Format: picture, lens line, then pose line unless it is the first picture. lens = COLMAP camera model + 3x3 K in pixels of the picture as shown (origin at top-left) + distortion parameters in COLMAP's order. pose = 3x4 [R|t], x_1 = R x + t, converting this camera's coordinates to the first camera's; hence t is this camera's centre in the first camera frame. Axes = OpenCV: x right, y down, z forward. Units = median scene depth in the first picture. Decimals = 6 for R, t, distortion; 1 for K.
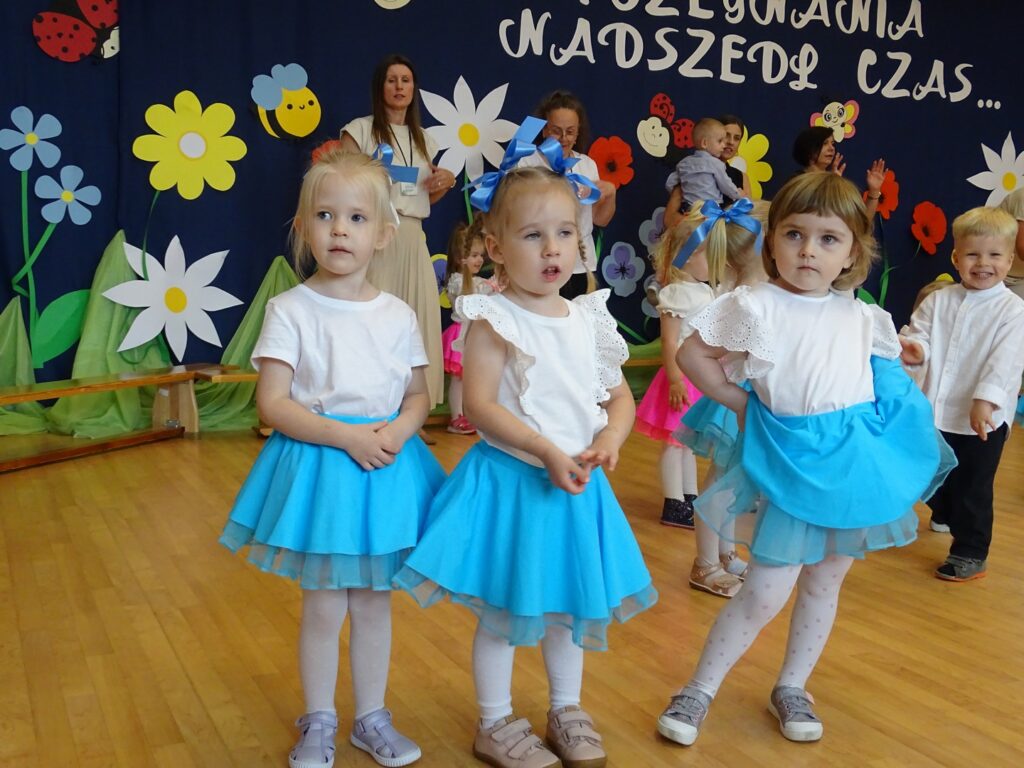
lens RADIAL K [[1169.4, 0, 512.0], [0, 1169.4, 384.0], [0, 0, 1]] dist [0.019029, -0.006698]
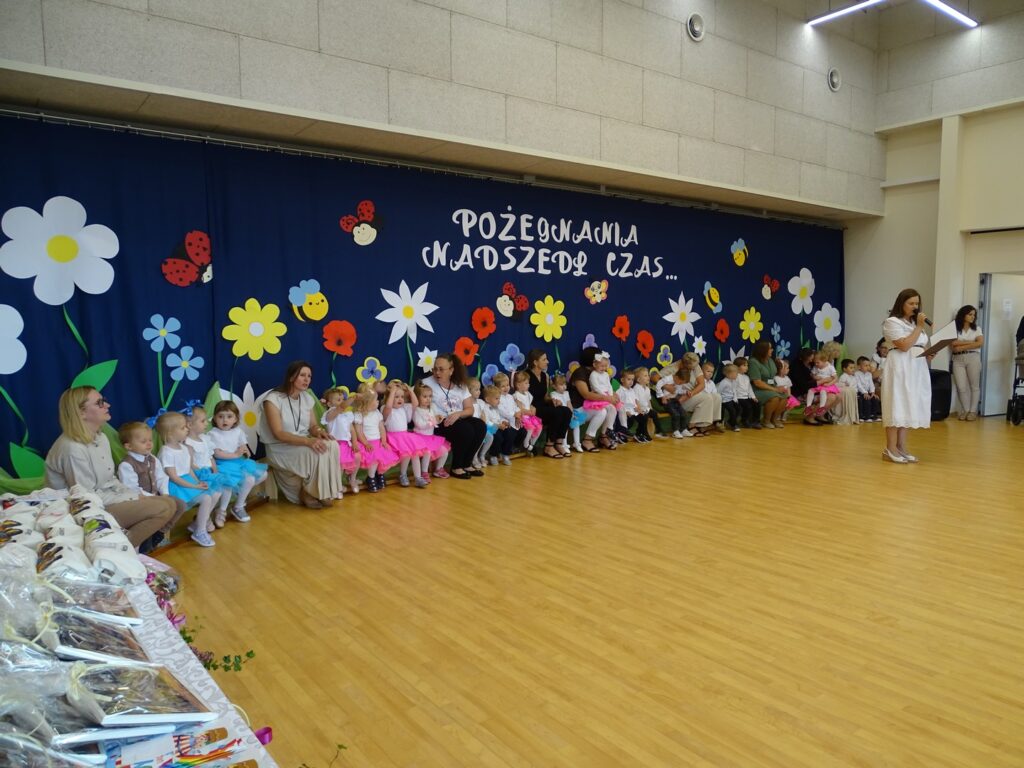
lens RADIAL K [[720.2, 0, 506.6], [0, 720.2, 380.5], [0, 0, 1]] dist [0.002558, 0.002935]
pose [[0.980136, -0.045788, 0.192970, -0.098879], [0.050061, 0.998596, -0.017322, -0.075668], [-0.191905, 0.026638, 0.981052, -0.096693]]
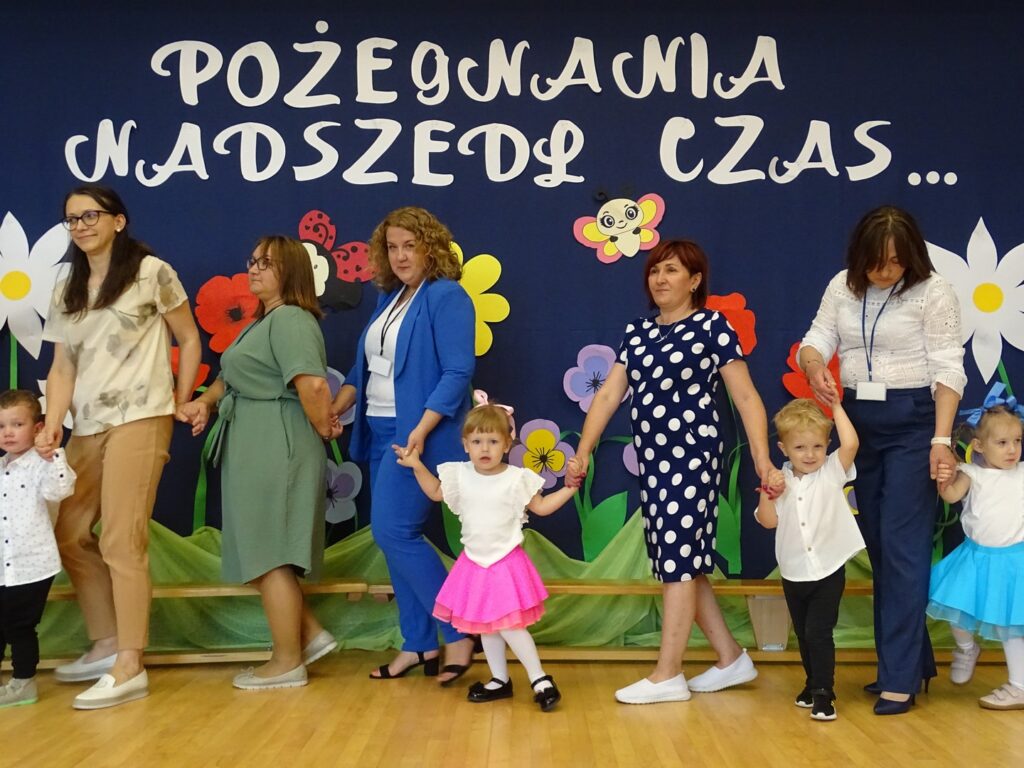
lens RADIAL K [[1175.2, 0, 508.2], [0, 1175.2, 377.7], [0, 0, 1]] dist [0.030812, -0.022986]
pose [[0.905434, -0.046858, -0.421893, 0.532722], [-0.022075, 0.987346, -0.157037, -0.035935], [0.423913, 0.151499, 0.892942, 0.419849]]
